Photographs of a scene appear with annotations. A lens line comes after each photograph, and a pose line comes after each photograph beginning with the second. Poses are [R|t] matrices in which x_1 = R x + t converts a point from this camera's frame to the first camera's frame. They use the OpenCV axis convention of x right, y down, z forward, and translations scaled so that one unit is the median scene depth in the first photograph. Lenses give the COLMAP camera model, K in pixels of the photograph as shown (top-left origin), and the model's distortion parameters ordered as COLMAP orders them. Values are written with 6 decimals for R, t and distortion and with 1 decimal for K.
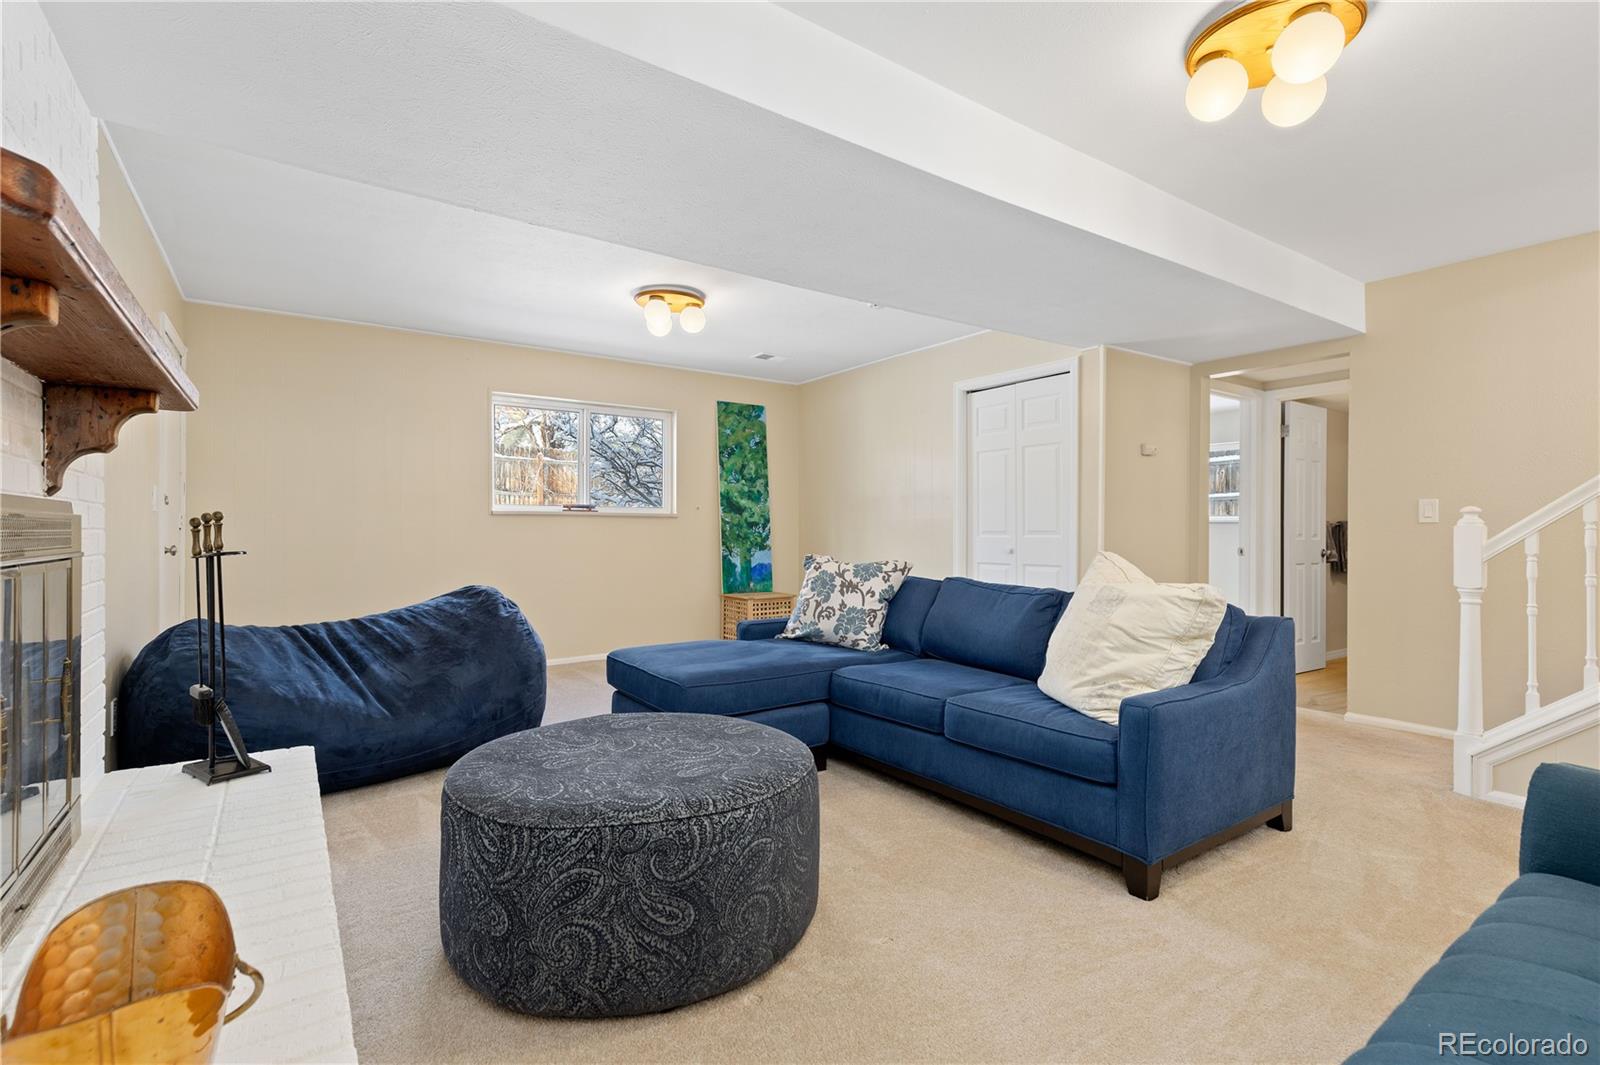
lens RADIAL K [[733.2, 0, 790.1], [0, 733.2, 532.1], [0, 0, 1]] dist [0.013885, -0.002009]
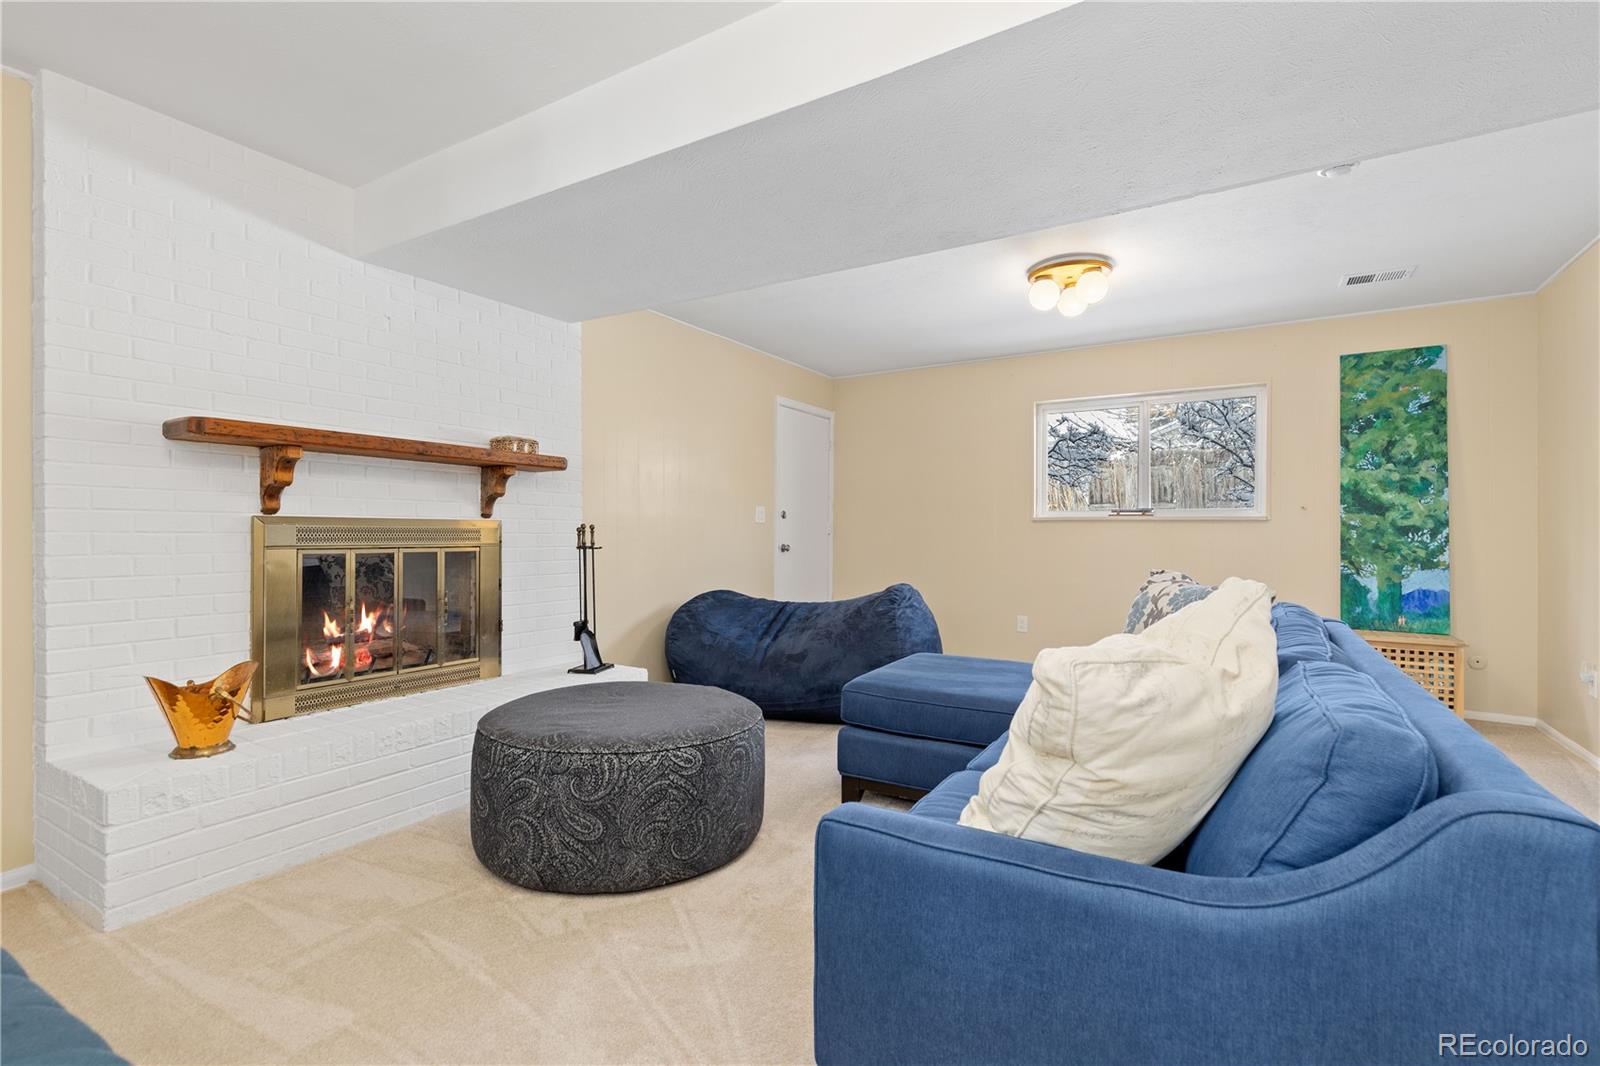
lens RADIAL K [[733.2, 0, 796.8], [0, 733.2, 536.1], [0, 0, 1]] dist [0.013885, -0.002009]
pose [[0.418164, 0.002168, -0.908369, 0.325458], [-0.007362, 0.999972, -0.001002, 0.000098], [0.908342, 0.007106, 0.418169, 0.223131]]
